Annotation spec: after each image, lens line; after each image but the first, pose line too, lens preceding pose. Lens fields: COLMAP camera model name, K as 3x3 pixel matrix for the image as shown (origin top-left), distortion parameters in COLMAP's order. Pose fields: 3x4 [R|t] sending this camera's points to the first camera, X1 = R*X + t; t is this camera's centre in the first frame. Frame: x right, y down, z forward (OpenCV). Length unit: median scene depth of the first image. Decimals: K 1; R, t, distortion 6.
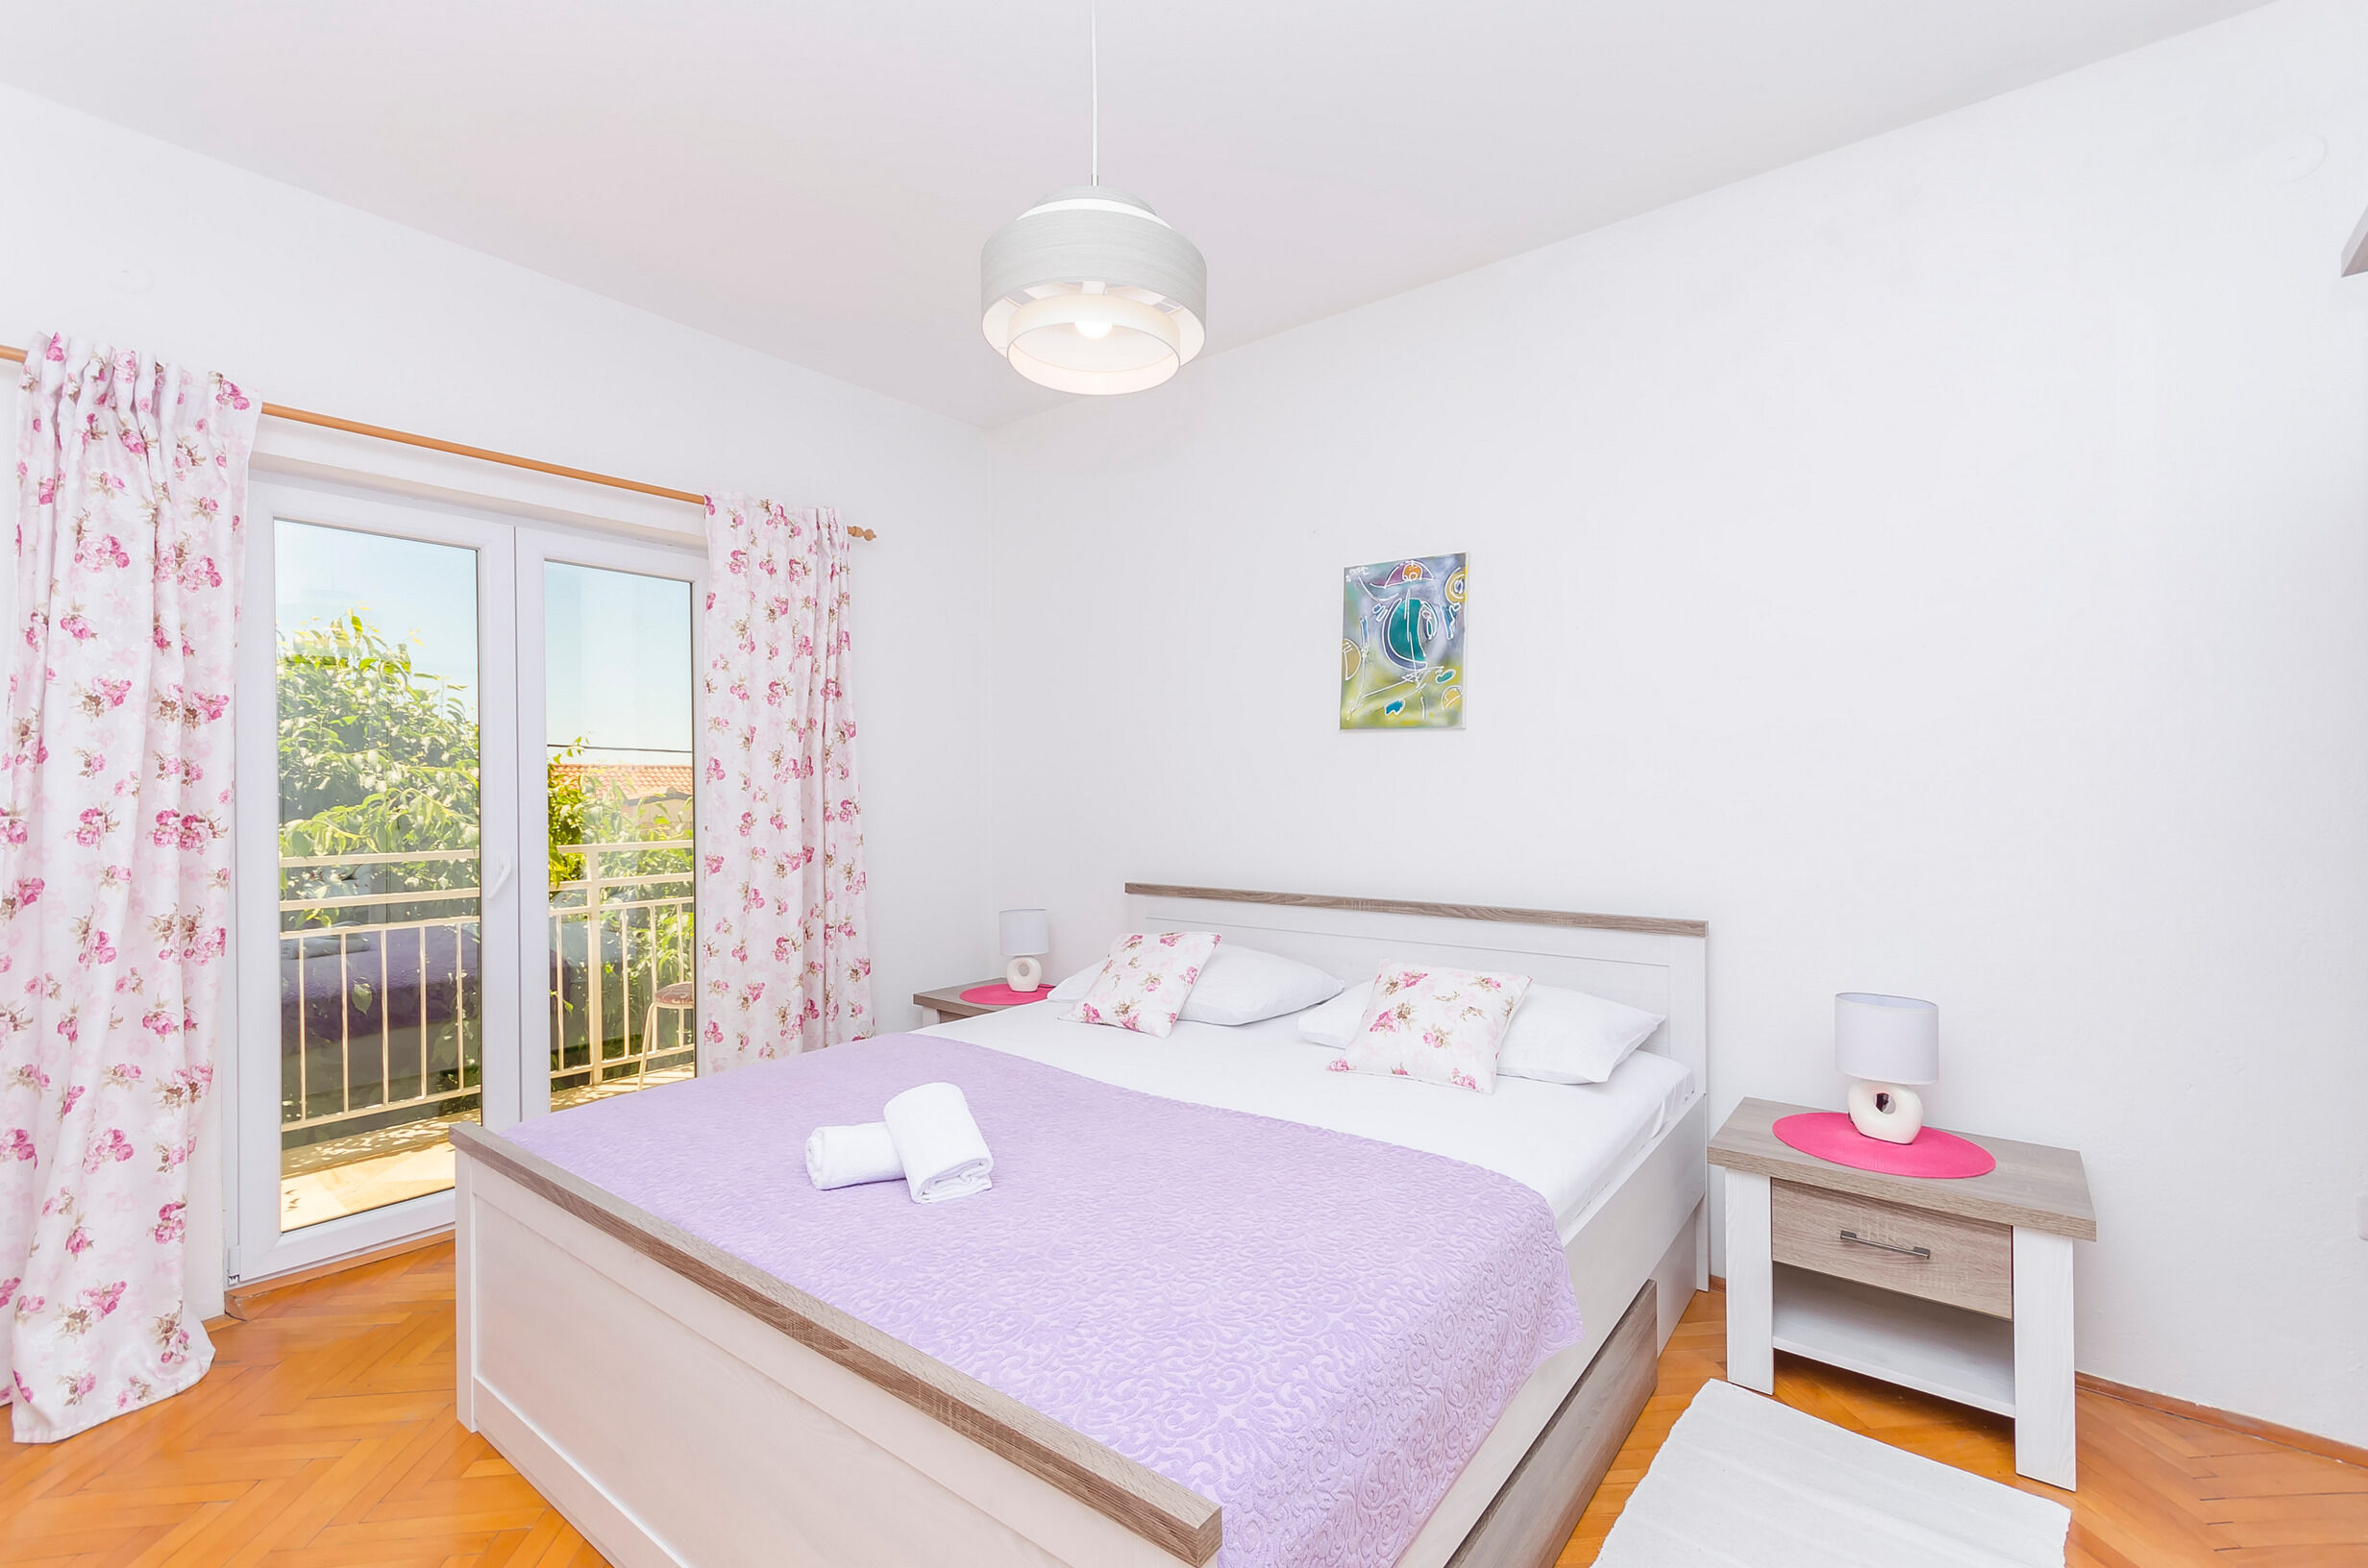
lens RADIAL K [[1042.6, 0, 1188.9], [0, 1042.6, 806.0], [0, 0, 1]] dist [0.011598, -0.000030]
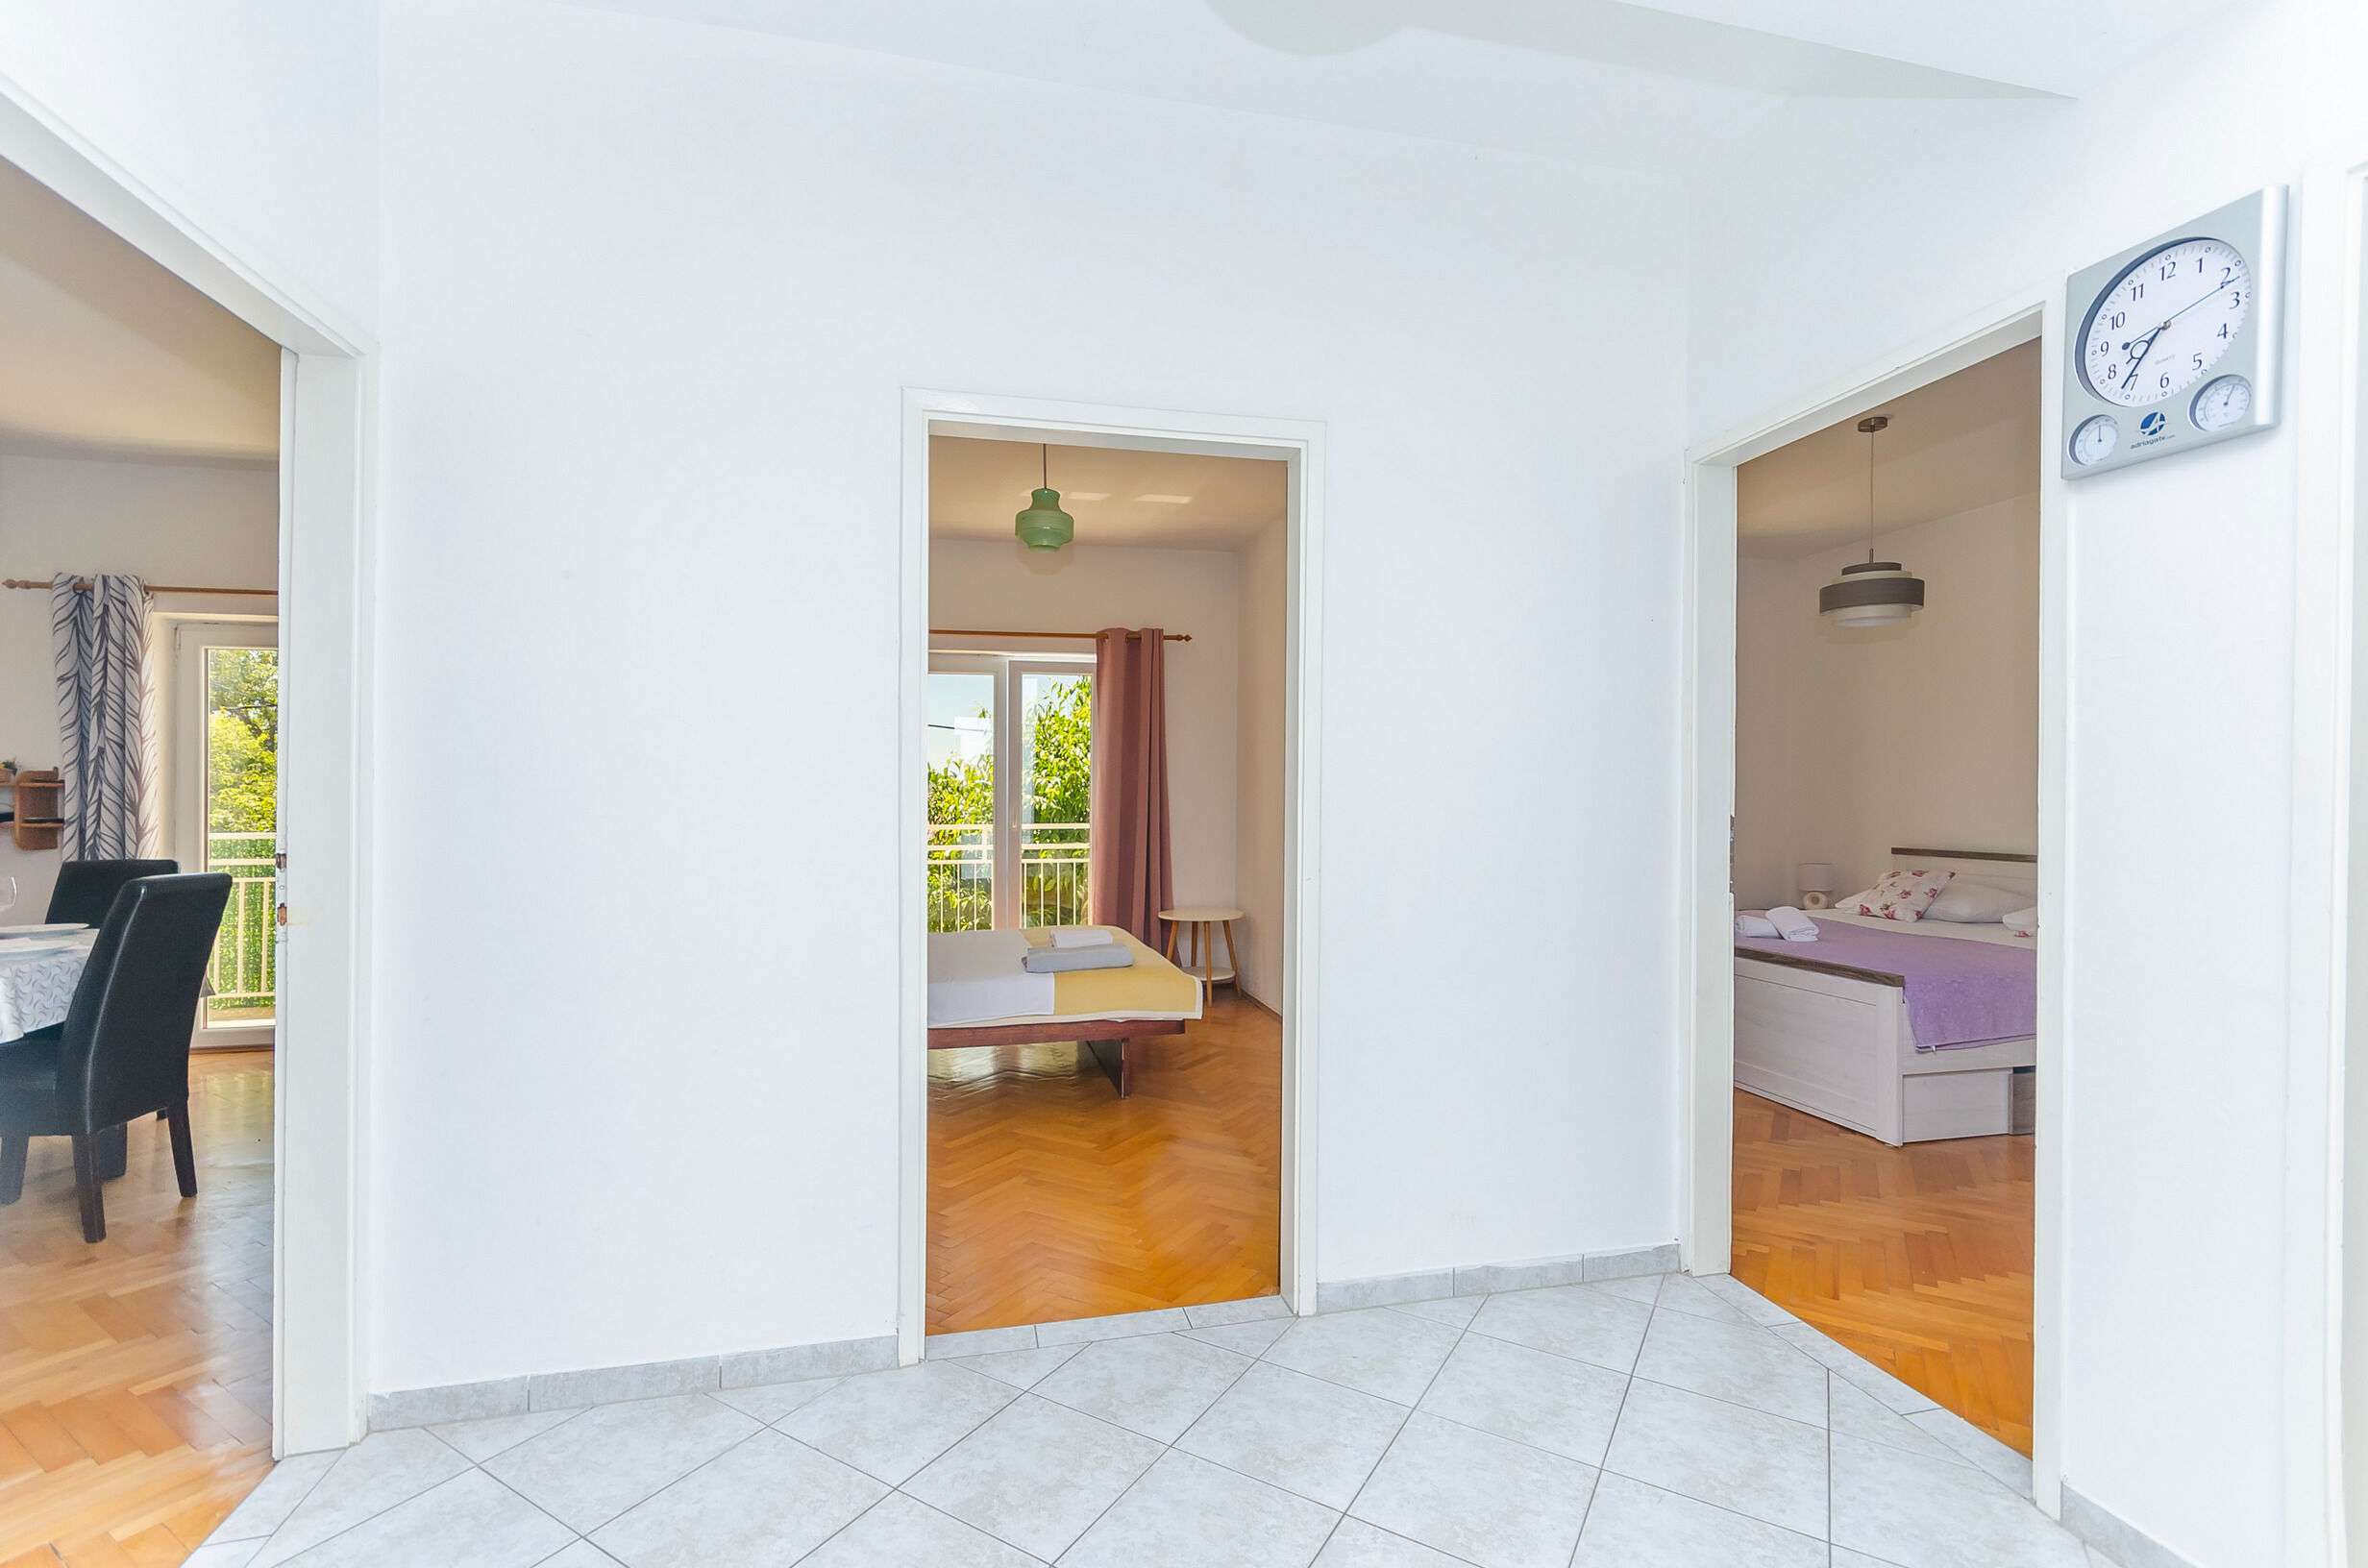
lens RADIAL K [[1035.1, 0, 1185.1], [0, 1035.1, 813.7], [0, 0, 1]] dist [0.004159, 0.000683]
pose [[0.782878, 0.014529, -0.622006, 0.095647], [-0.012761, 0.999892, 0.007295, 0.028895], [0.622044, 0.002226, 0.782979, -1.089906]]
